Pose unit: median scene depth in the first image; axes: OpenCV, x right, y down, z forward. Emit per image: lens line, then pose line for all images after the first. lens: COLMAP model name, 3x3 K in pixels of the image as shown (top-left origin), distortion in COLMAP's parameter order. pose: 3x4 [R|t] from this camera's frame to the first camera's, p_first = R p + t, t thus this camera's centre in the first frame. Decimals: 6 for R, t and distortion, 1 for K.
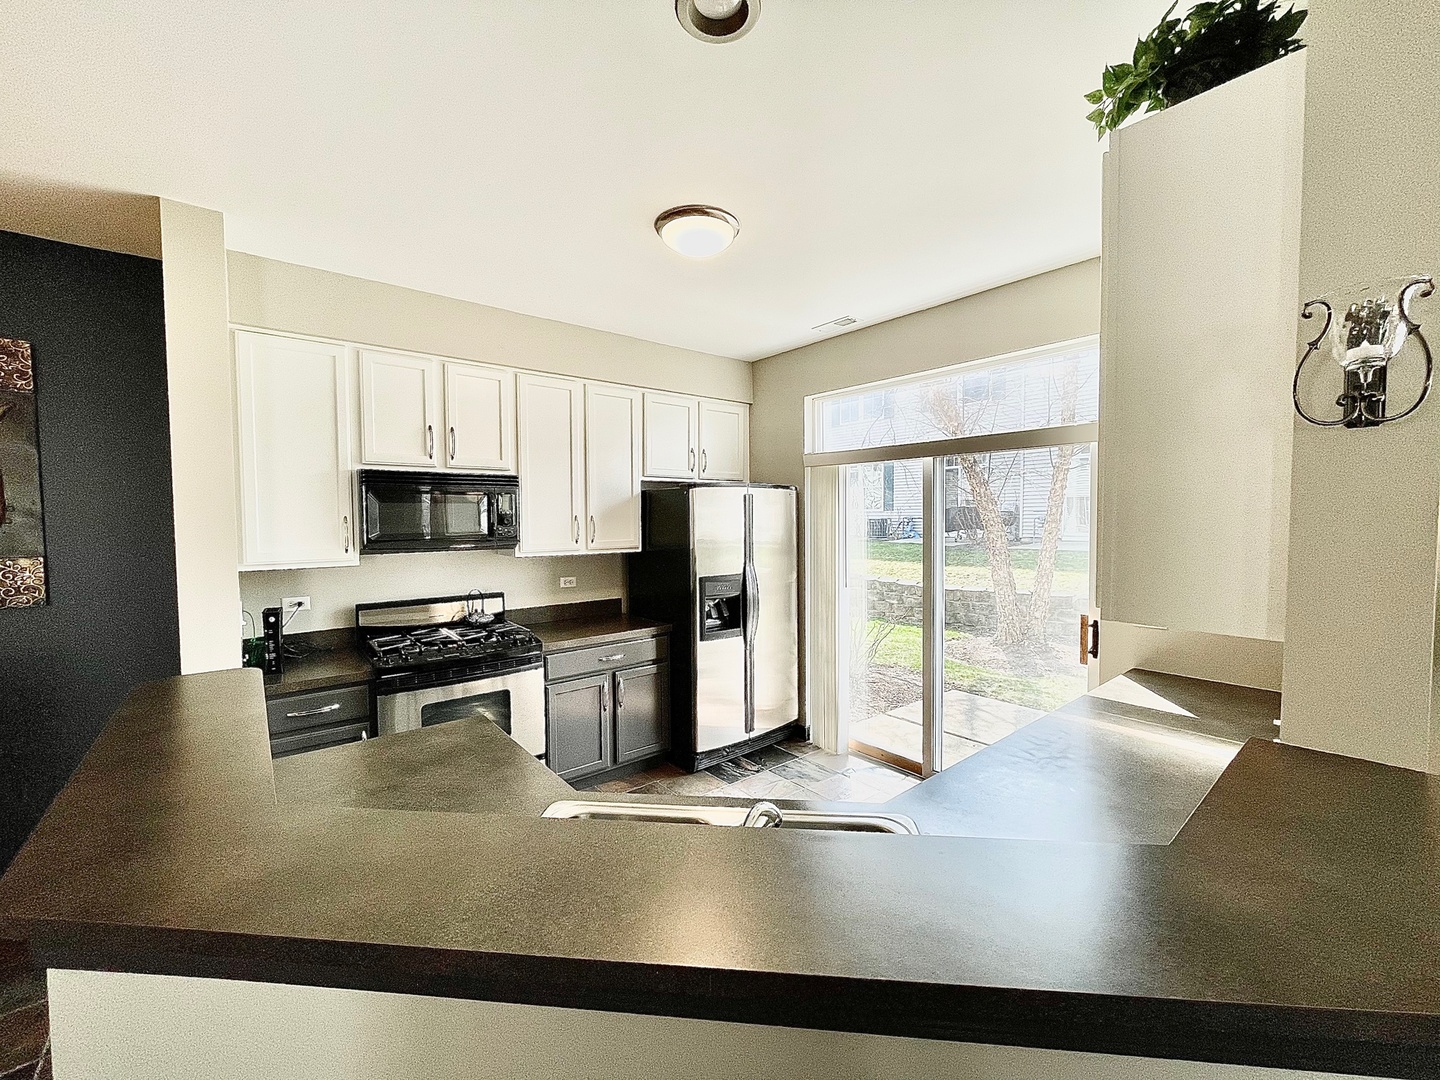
lens RADIAL K [[581.1, 0, 710.3], [0, 581.1, 540.2], [0, 0, 1]] dist [0.002263, -0.000228]
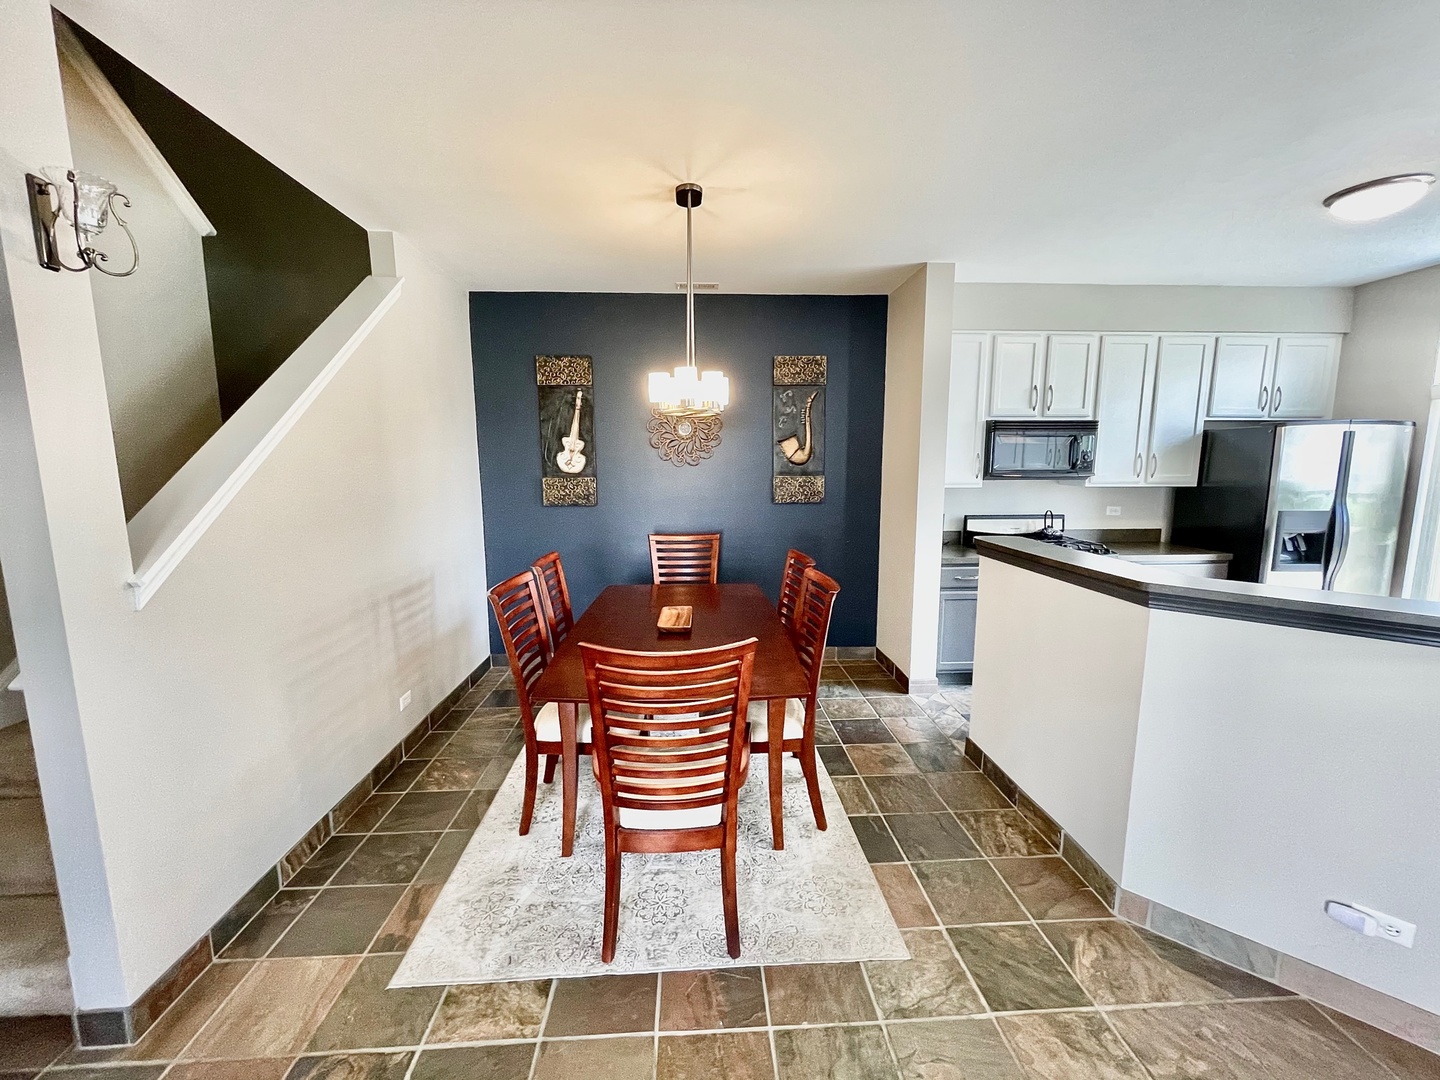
lens RADIAL K [[581.1, 0, 726.8], [0, 581.1, 538.7], [0, 0, 1]] dist [0.002263, -0.000228]
pose [[0.813049, 0.082170, -0.576368, -0.215208], [-0.027557, 0.994312, 0.102880, 0.031196], [0.581543, -0.067763, 0.810689, -0.447118]]
